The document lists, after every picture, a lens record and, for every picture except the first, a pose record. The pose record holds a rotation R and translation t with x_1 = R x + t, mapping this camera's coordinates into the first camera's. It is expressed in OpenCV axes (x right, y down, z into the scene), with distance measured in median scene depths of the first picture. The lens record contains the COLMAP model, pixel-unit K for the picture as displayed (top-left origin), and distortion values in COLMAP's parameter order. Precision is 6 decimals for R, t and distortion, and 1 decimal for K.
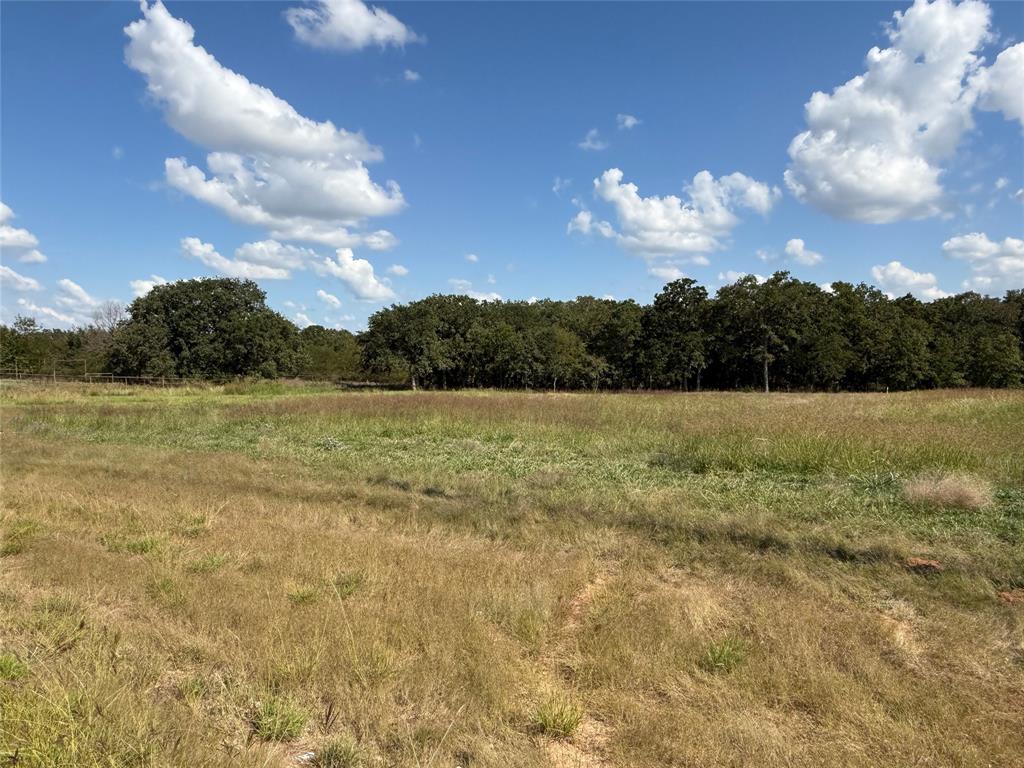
lens RADIAL K [[699.6, 0, 512.0], [0, 699.6, 381.8], [0, 0, 1]] dist [0.007423, -0.003592]
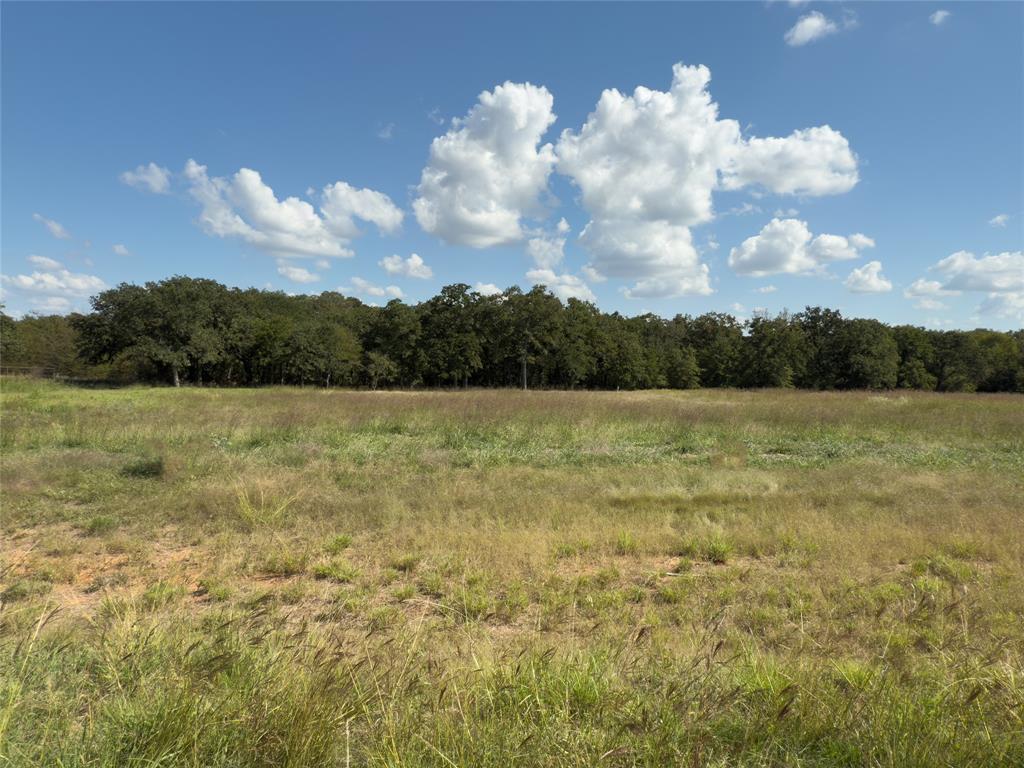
lens RADIAL K [[628.8, 0, 510.1], [0, 628.8, 373.6], [0, 0, 1]] dist [0.000027, 0.000259]
pose [[0.853094, 0.014340, 0.521560, -0.186310], [-0.013752, 0.999893, -0.004998, -0.006059], [-0.521576, -0.002909, 0.853200, 0.136817]]
